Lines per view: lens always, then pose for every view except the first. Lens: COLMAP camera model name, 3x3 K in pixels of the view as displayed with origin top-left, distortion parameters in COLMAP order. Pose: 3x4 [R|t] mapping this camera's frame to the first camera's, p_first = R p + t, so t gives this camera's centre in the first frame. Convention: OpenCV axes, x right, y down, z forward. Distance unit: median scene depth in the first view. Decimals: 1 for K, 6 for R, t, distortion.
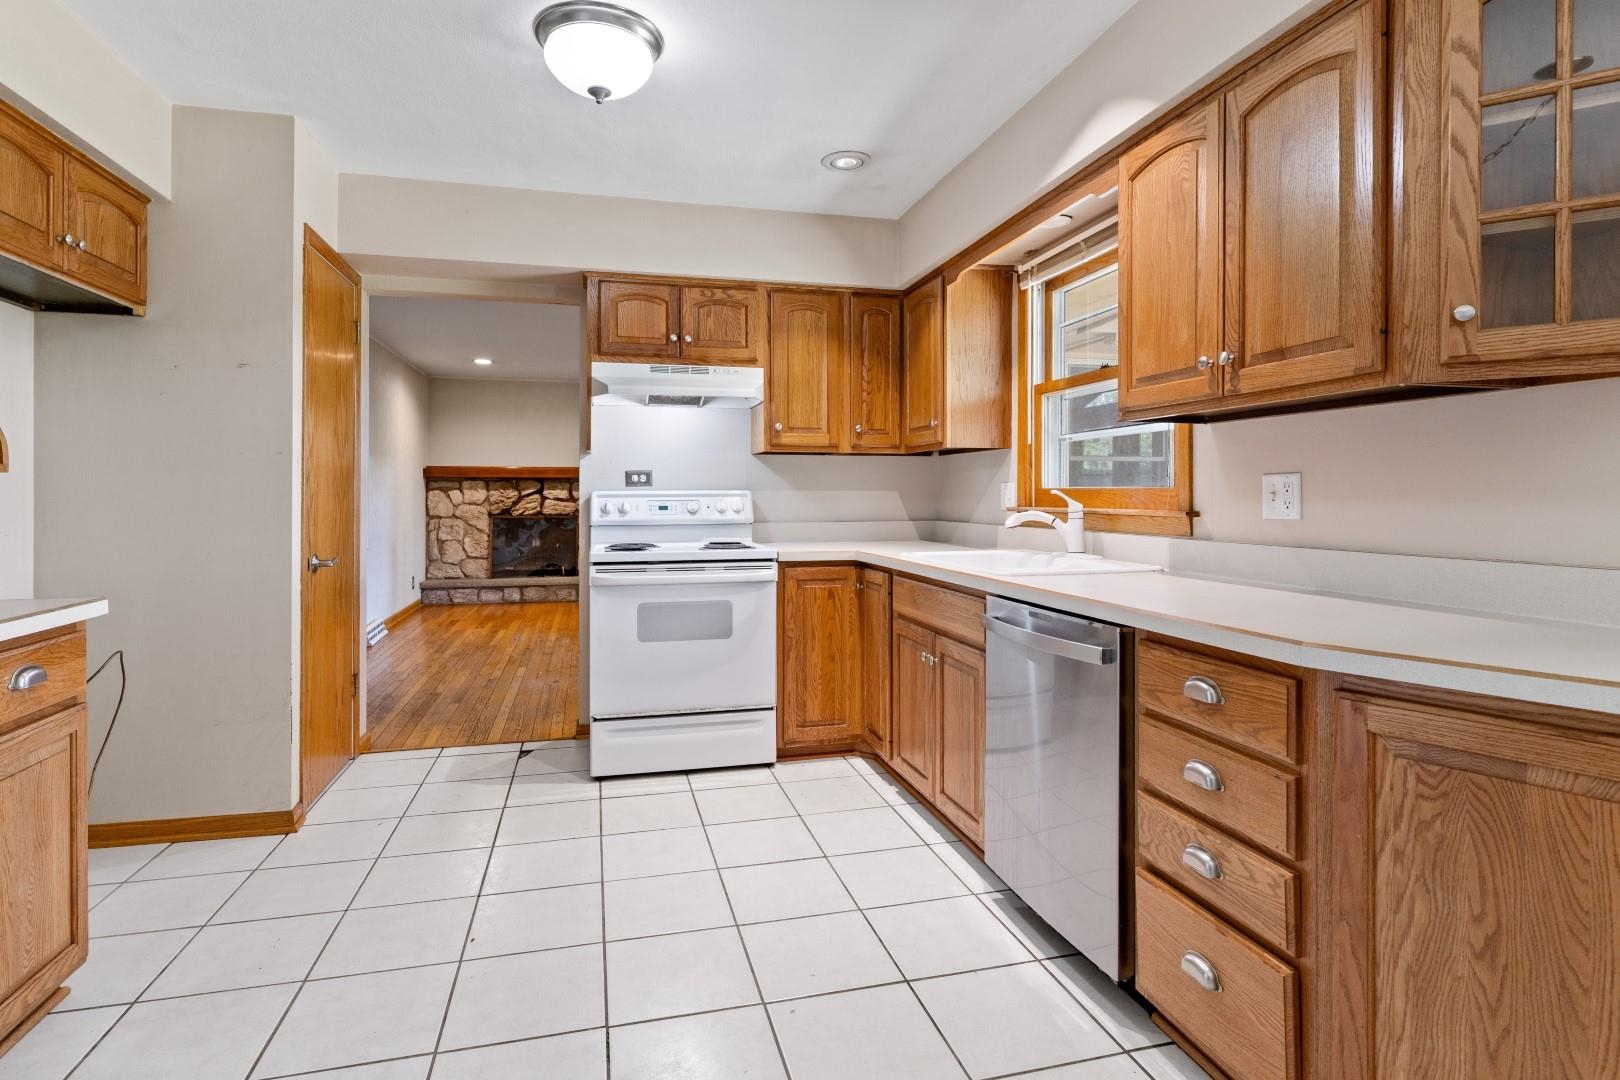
lens RADIAL K [[822.0, 0, 797.0], [0, 822.0, 494.9], [0, 0, 1]] dist [0.002032, 0.001501]
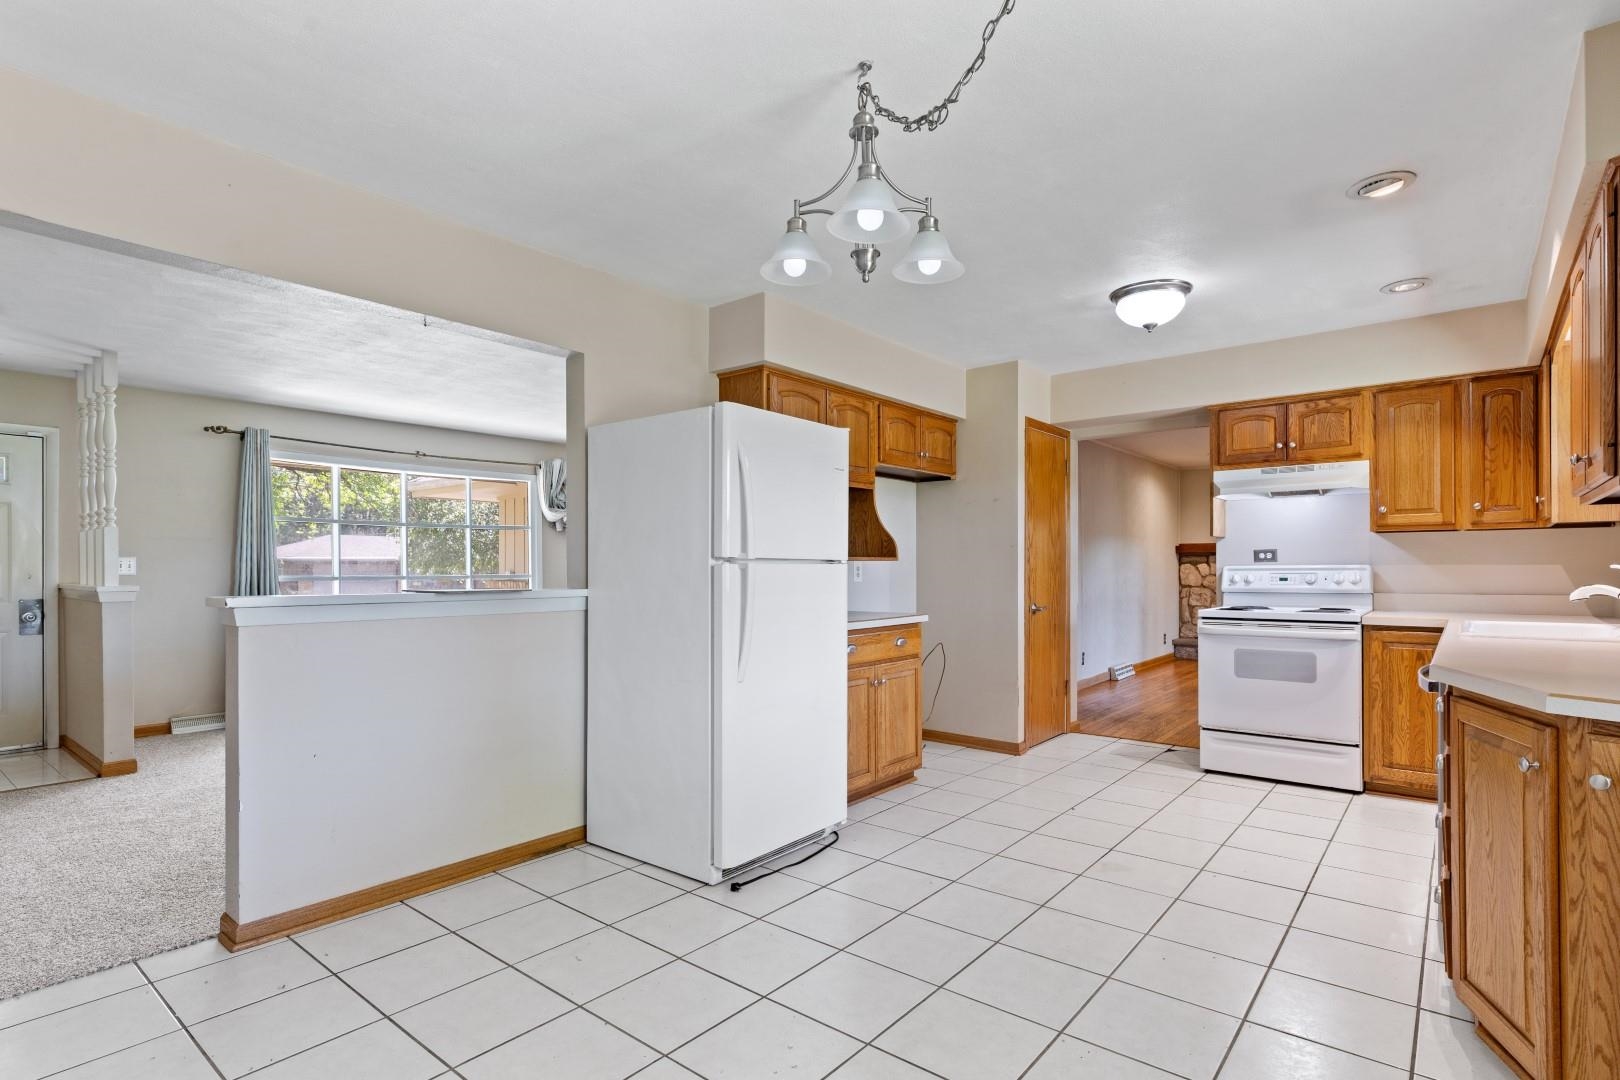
lens RADIAL K [[803.3, 0, 817.3], [0, 803.3, 562.0], [0, 0, 1]] dist [-0.004456, -0.001345]
pose [[0.601450, -0.007182, -0.798878, 0.382828], [0.002788, 0.999972, -0.006891, -0.003788], [0.798905, 0.001917, 0.601454, -0.298754]]
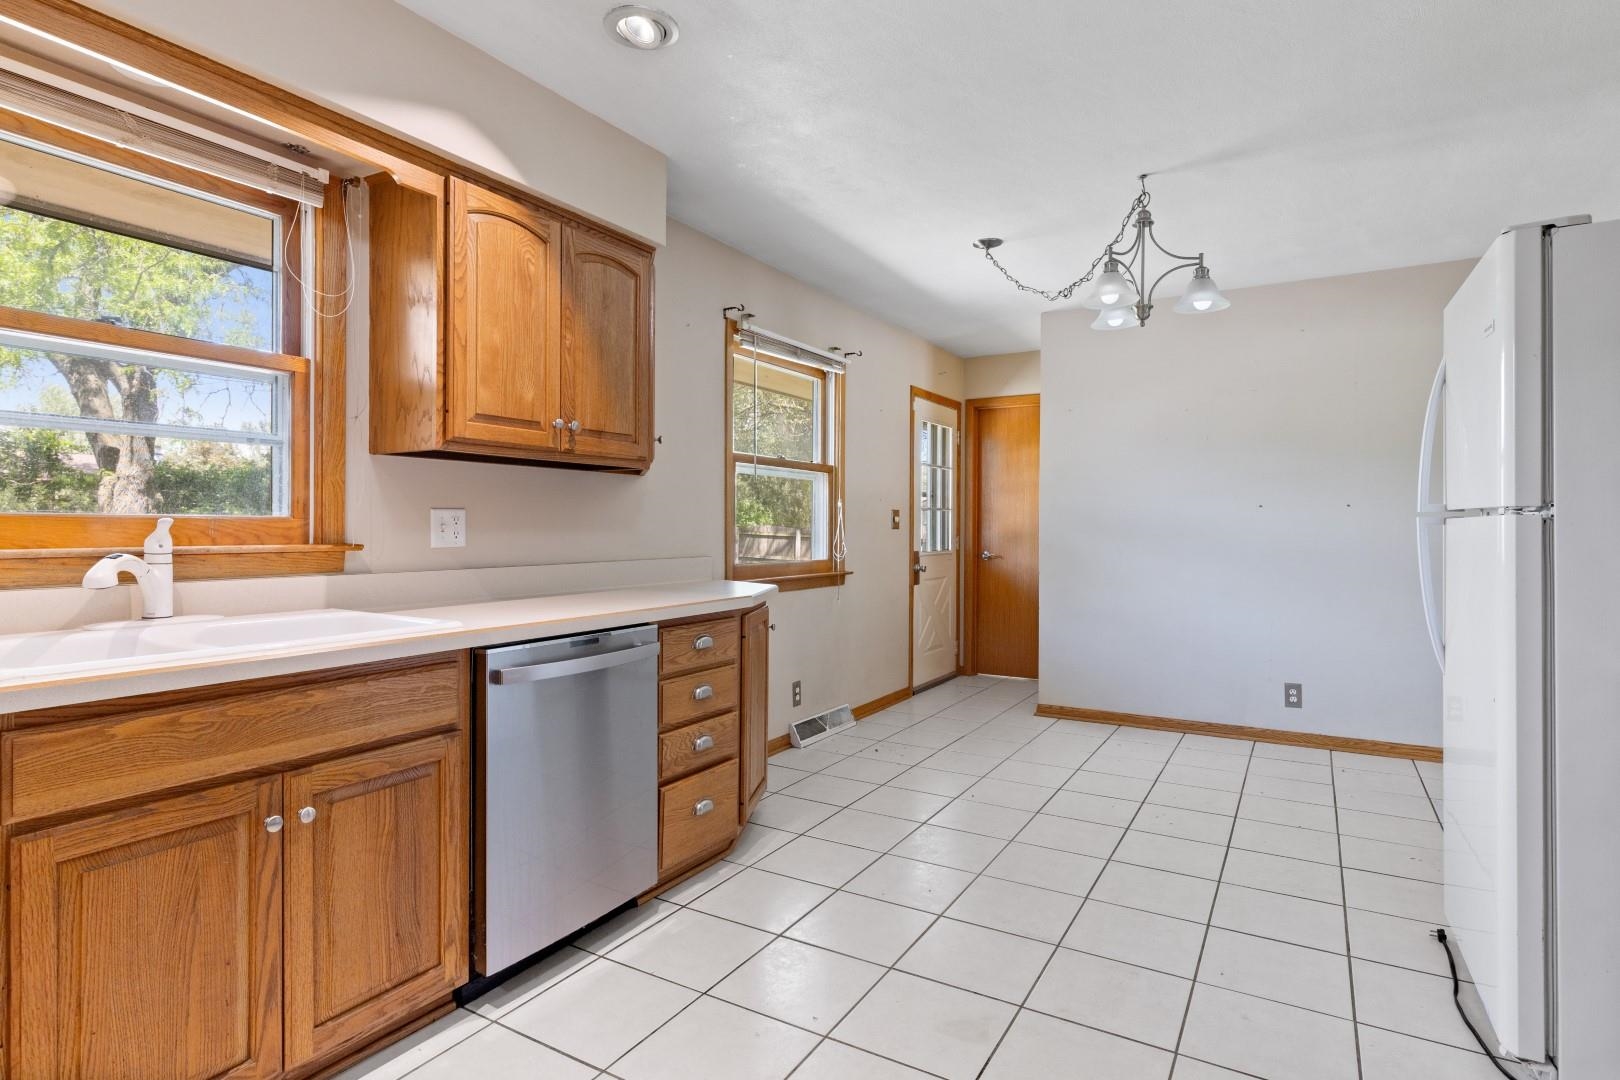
lens RADIAL K [[840.2, 0, 813.2], [0, 840.2, 522.9], [0, 0, 1]] dist [-0.001034, -0.000799]
pose [[-0.711773, 0.001234, 0.702409, -0.351199], [-0.002827, 0.999985, -0.004622, -0.000343], [-0.702404, -0.005276, -0.711759, 0.820678]]
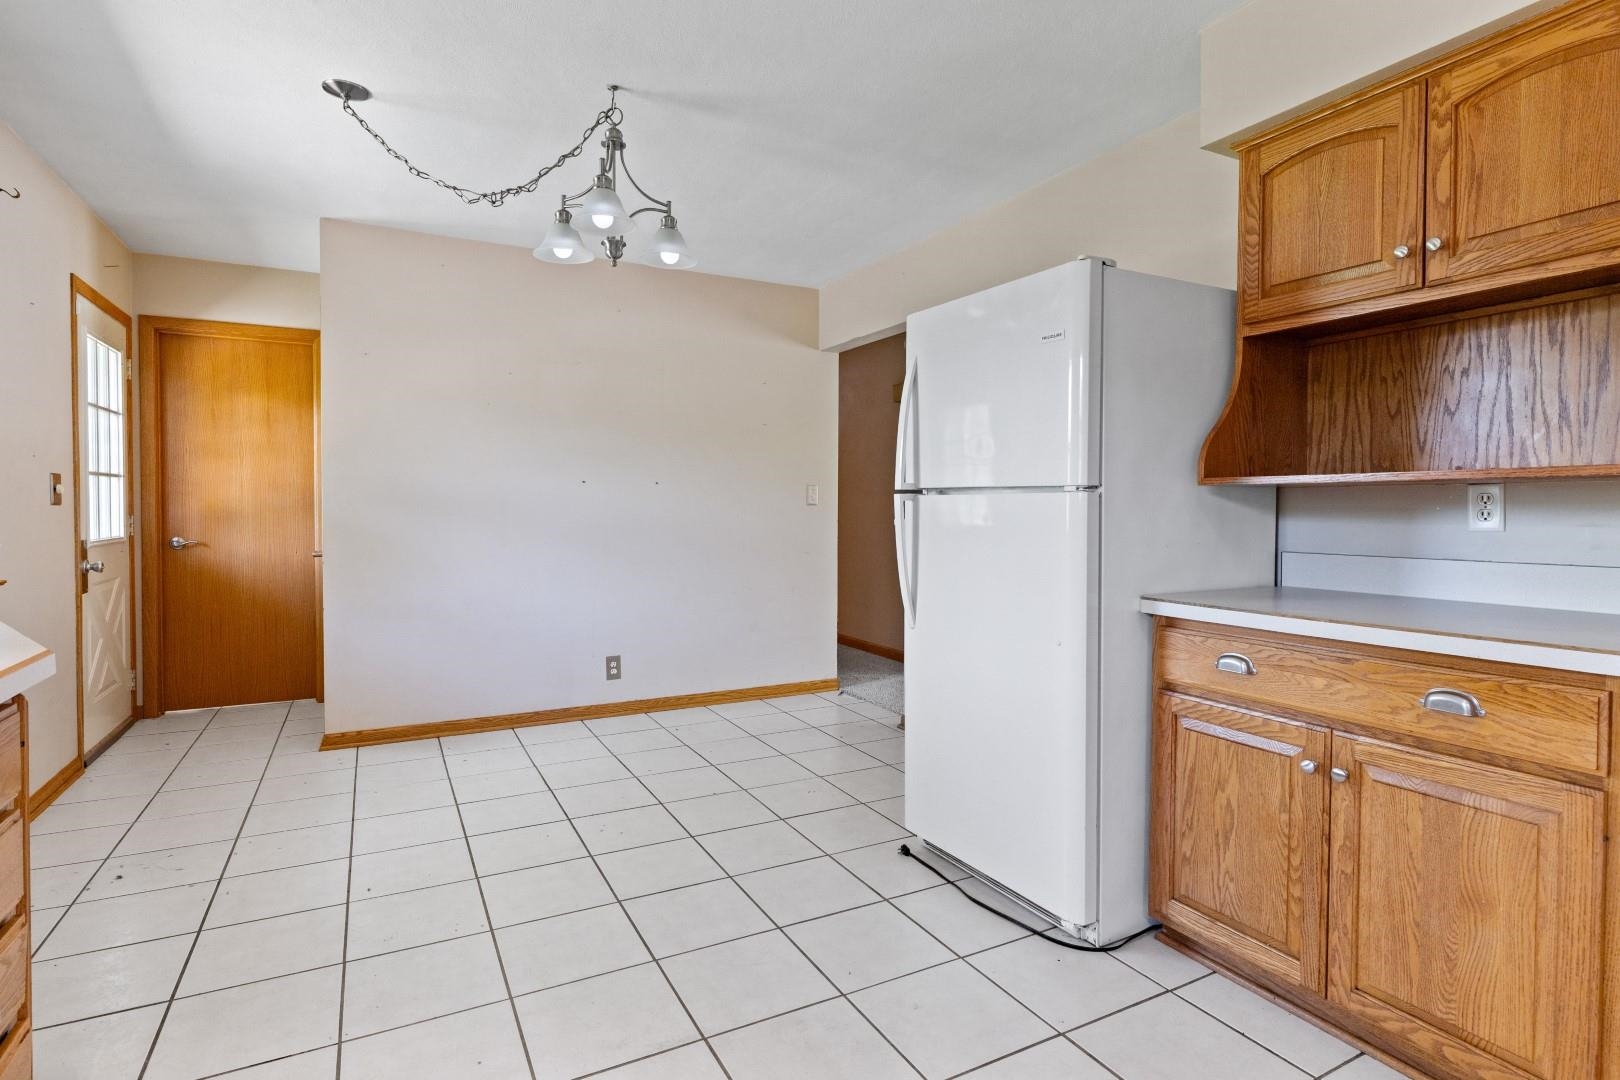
lens RADIAL K [[826.1, 0, 809.8], [0, 826.1, 523.8], [0, 0, 1]] dist [-0.002455, -0.000178]
pose [[-0.970224, 0.002427, -0.242199, -0.008805], [-0.002845, 0.999767, 0.021413, 0.002076], [0.242194, 0.021465, -0.969990, 0.725479]]
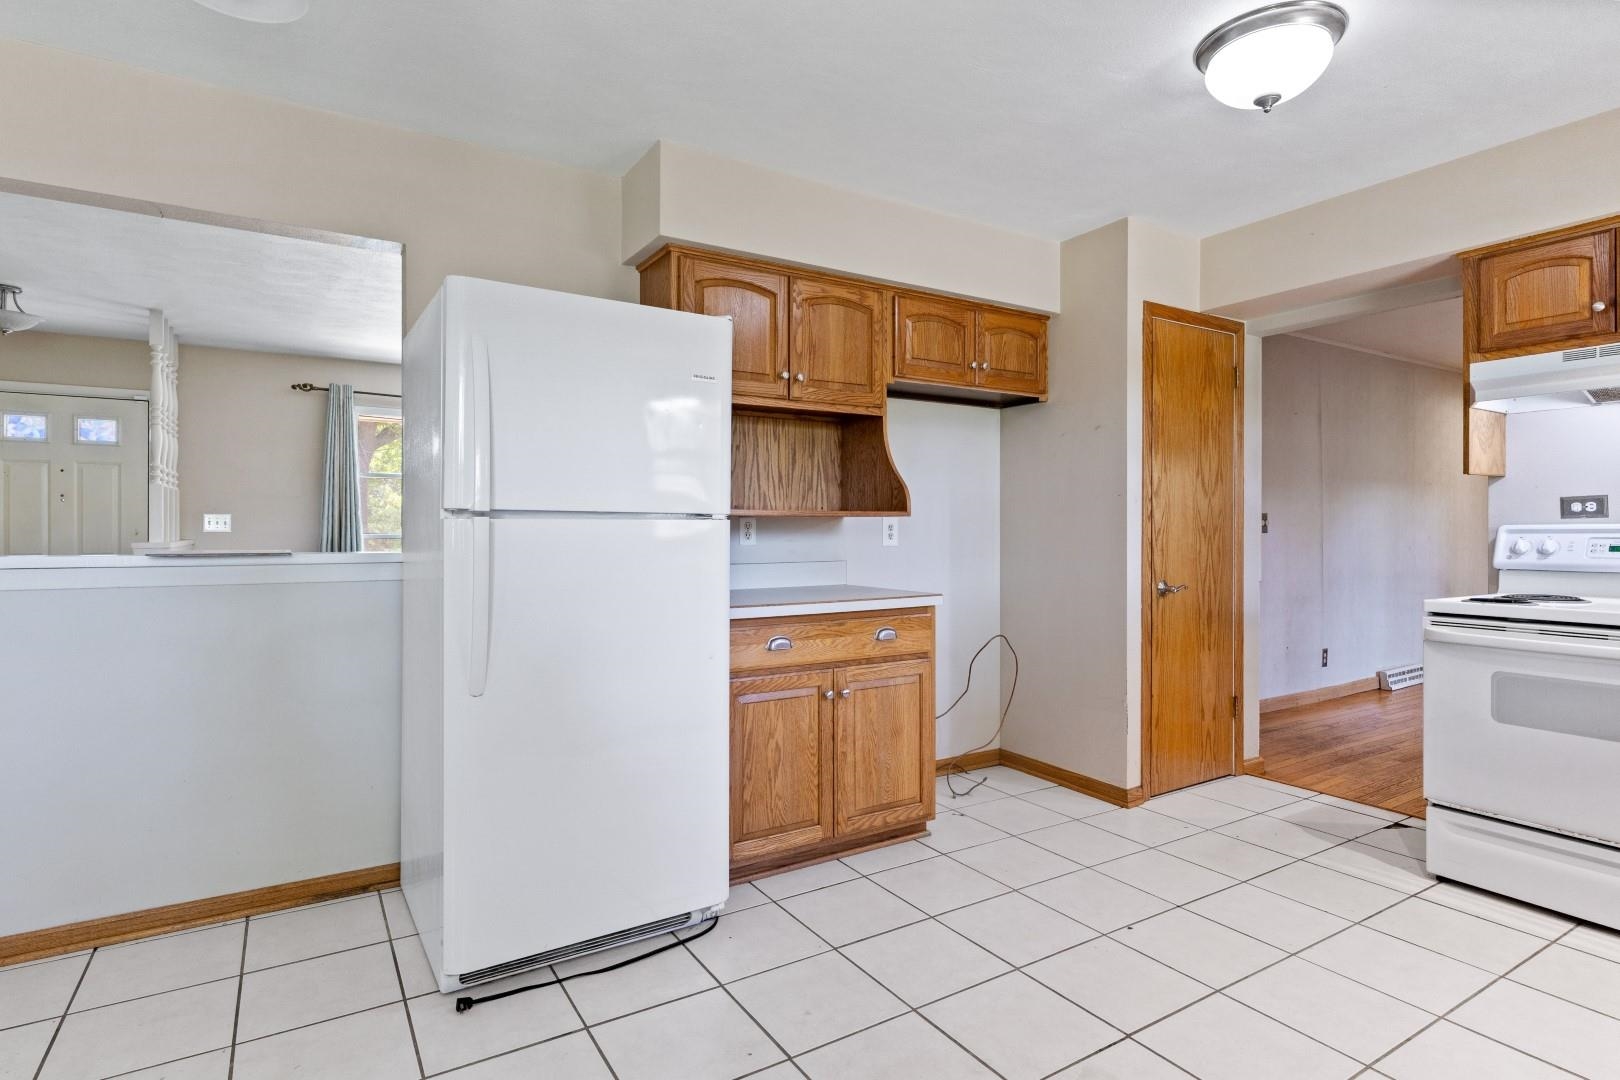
lens RADIAL K [[840.2, 0, 813.2], [0, 840.2, 522.9], [0, 0, 1]] dist [-0.001034, -0.000799]
pose [[0.308387, -0.005339, -0.951246, 0.302455], [-0.000008, 0.999984, -0.005615, -0.001926], [0.951261, 0.001739, 0.308382, 0.128154]]
